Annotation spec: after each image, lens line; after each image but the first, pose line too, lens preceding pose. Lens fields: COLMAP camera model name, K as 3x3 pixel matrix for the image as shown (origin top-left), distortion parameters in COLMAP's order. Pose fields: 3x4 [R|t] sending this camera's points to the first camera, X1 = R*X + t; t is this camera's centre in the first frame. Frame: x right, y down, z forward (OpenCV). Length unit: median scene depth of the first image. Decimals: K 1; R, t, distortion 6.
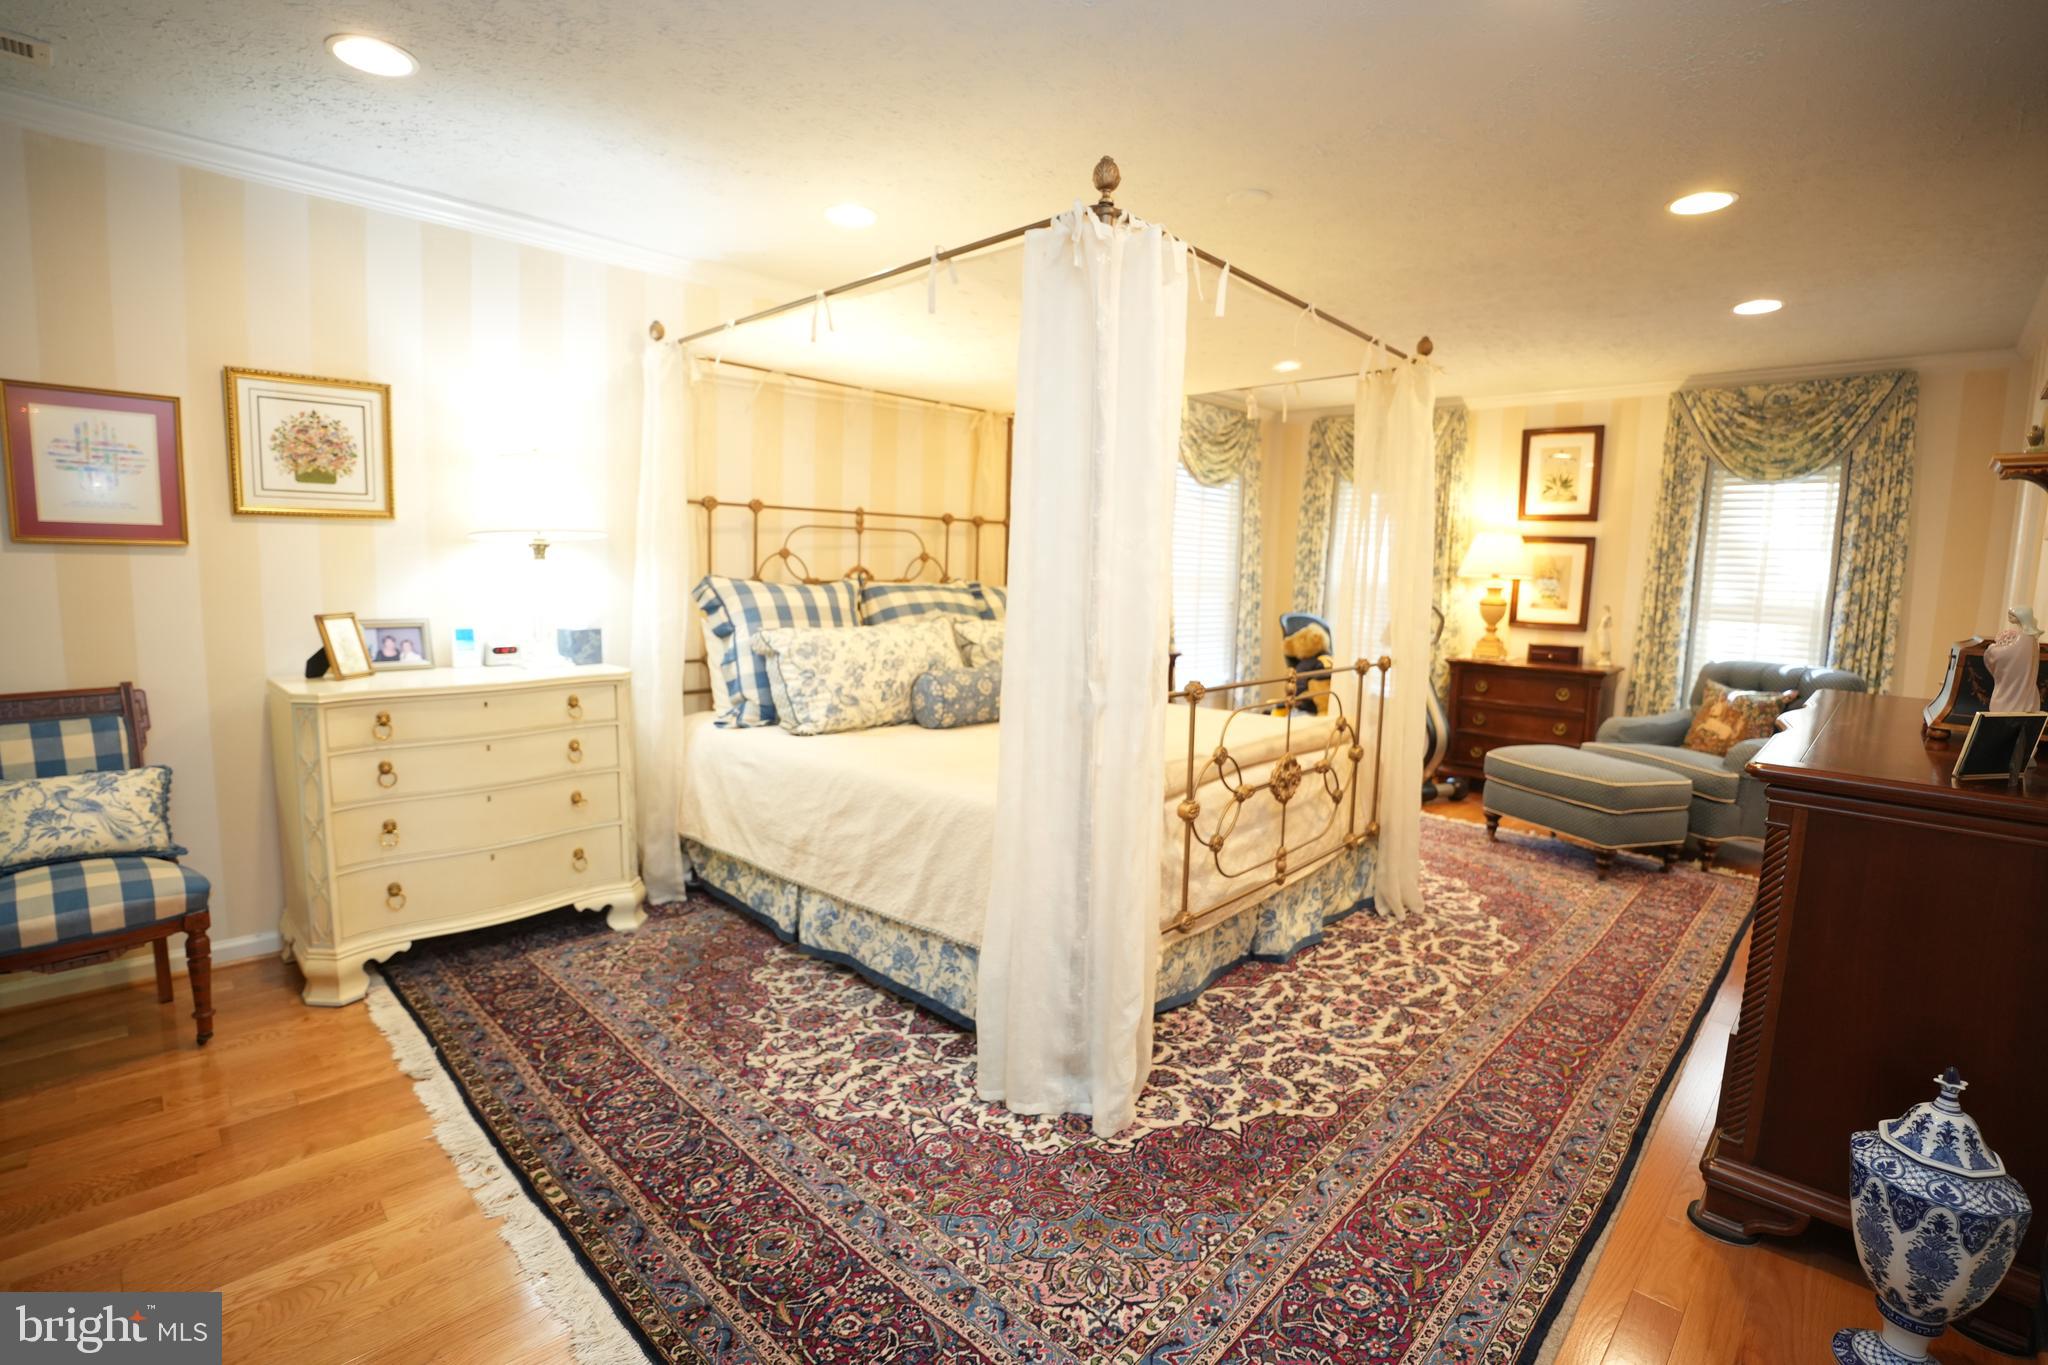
lens RADIAL K [[957.4, 0, 1024.0], [0, 957.4, 682.5], [0, 0, 1]] dist [-0.072410, 0.022617]
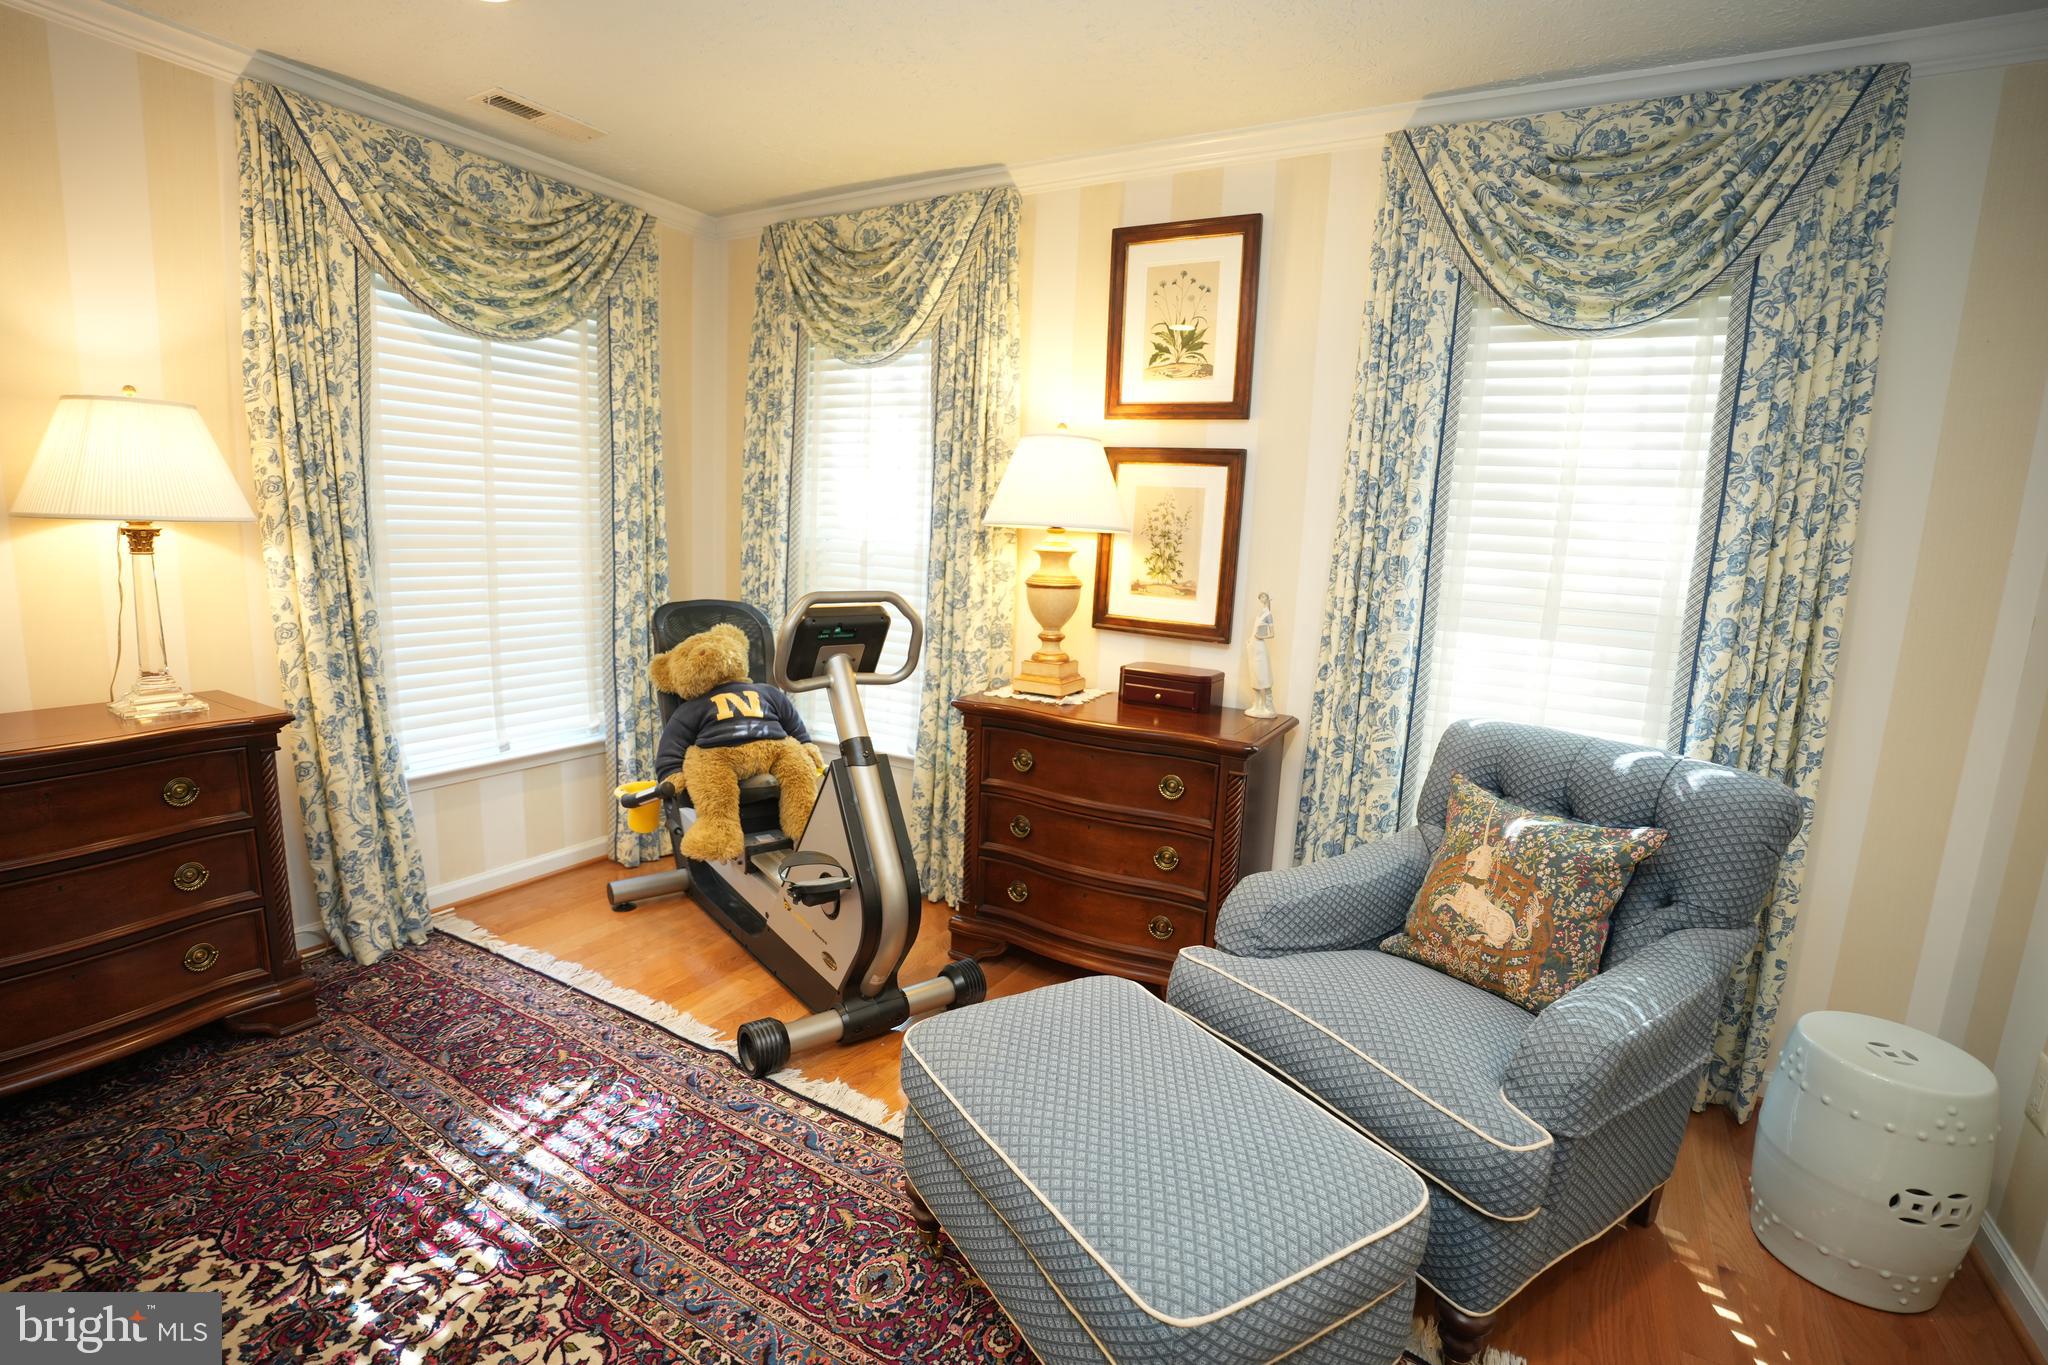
lens RADIAL K [[957.4, 0, 1024.0], [0, 957.4, 682.5], [0, 0, 1]] dist [-0.072410, 0.022617]
pose [[0.970802, -0.025874, 0.238482, 0.413426], [0.011911, 0.998139, 0.059806, -0.072089], [-0.239586, -0.055219, 0.969304, 0.589402]]
